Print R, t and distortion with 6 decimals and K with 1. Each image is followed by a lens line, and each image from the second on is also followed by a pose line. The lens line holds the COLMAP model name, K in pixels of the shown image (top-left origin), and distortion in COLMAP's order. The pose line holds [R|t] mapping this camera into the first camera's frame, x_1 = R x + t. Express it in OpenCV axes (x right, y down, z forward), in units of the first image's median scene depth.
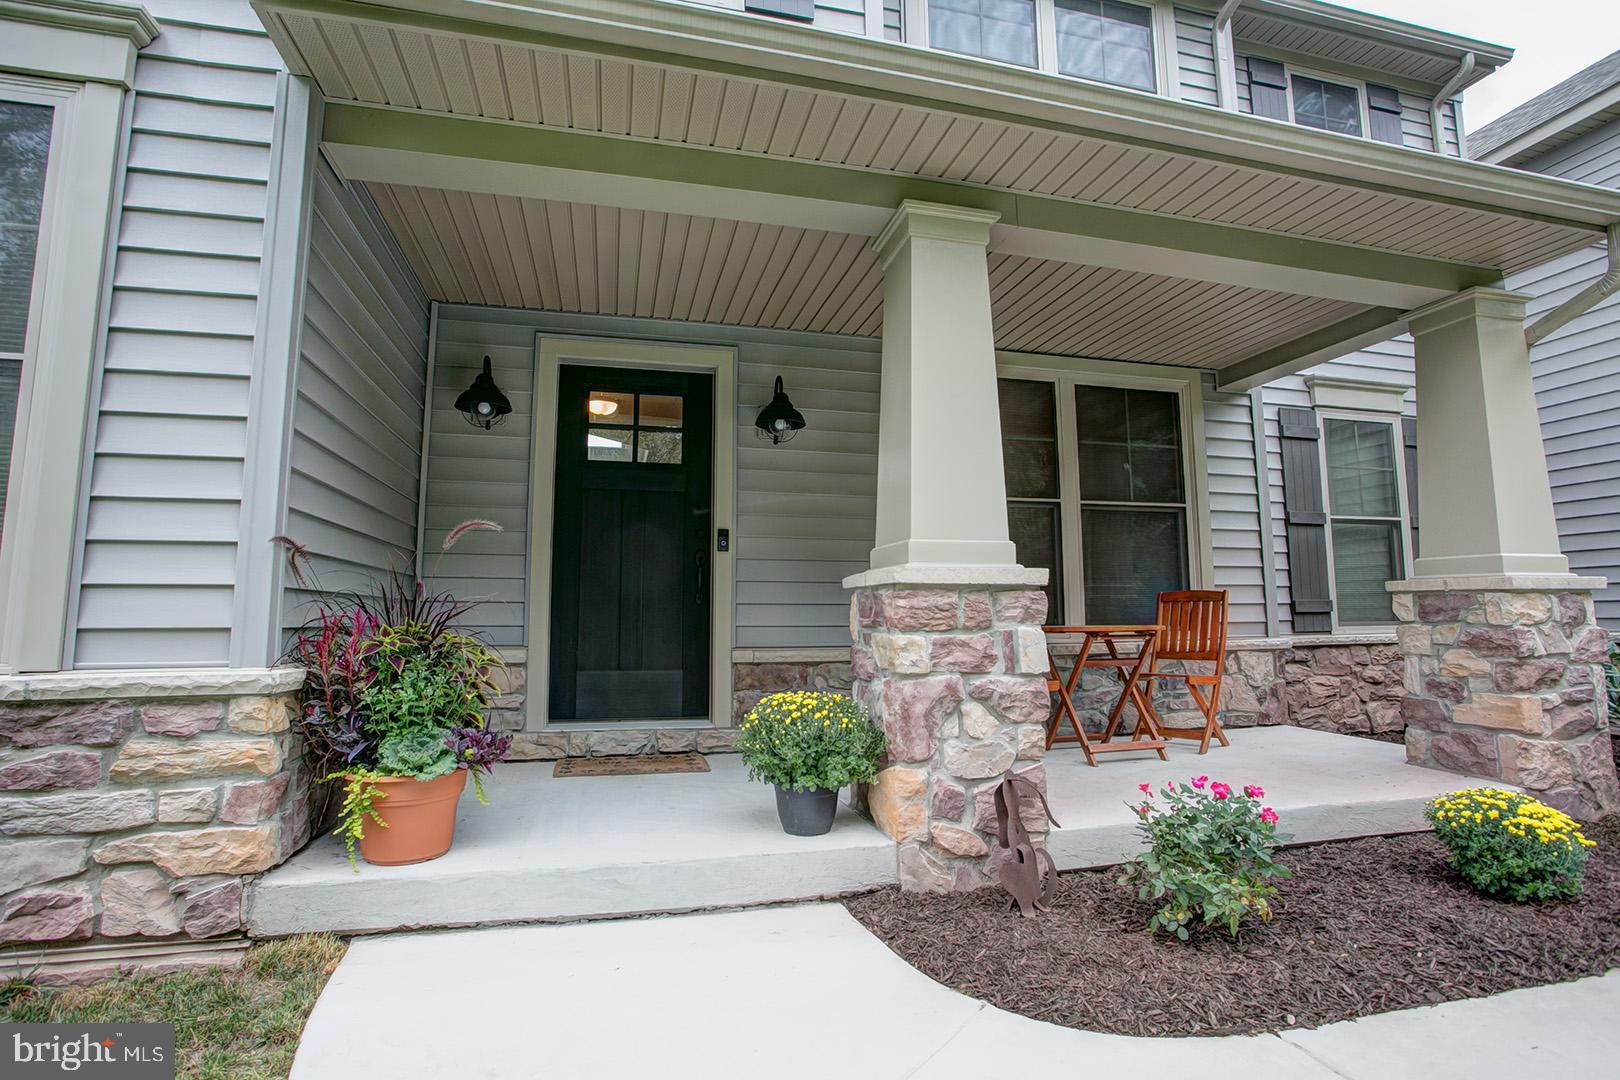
lens RADIAL K [[785.8, 0, 807.3], [0, 785.8, 528.2], [0, 0, 1]] dist [-0.074207, 0.031483]
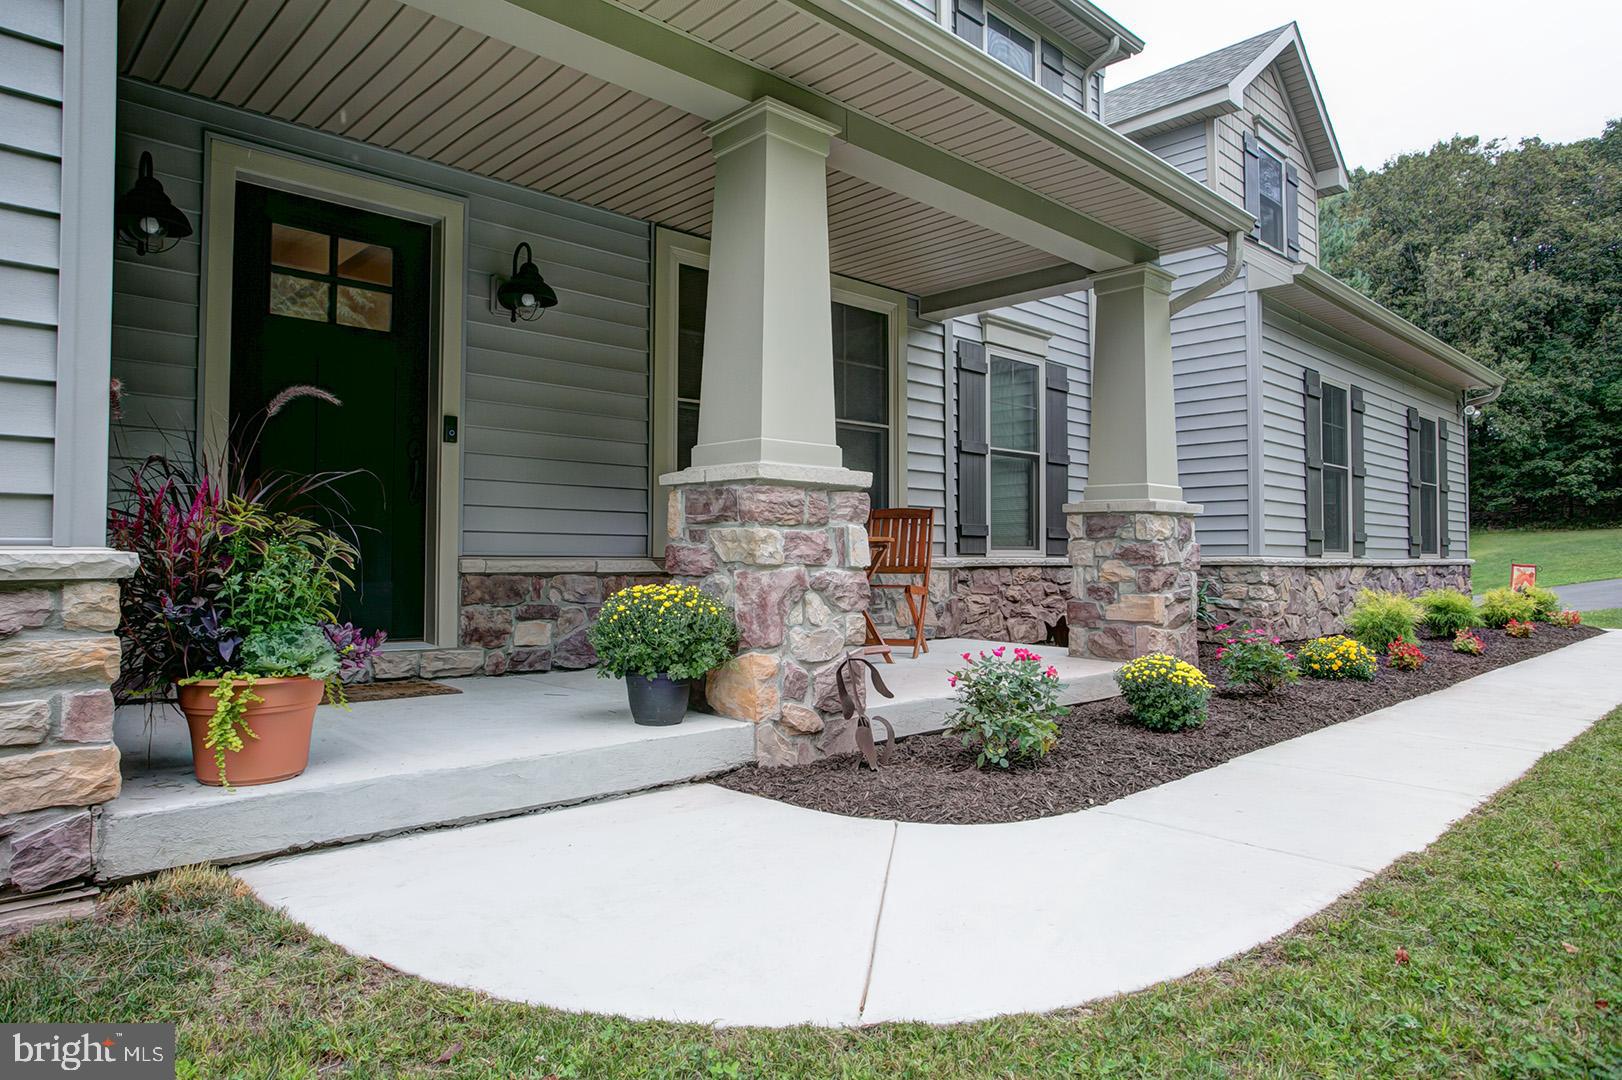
lens RADIAL K [[995.2, 0, 787.8], [0, 995.2, 524.4], [0, 0, 1]] dist [-0.074857, 0.067052]
pose [[0.873773, 0.023164, 0.485782, -0.477354], [-0.061493, 0.996110, 0.063108, 0.044202], [-0.482430, -0.085014, 0.871799, -0.168070]]
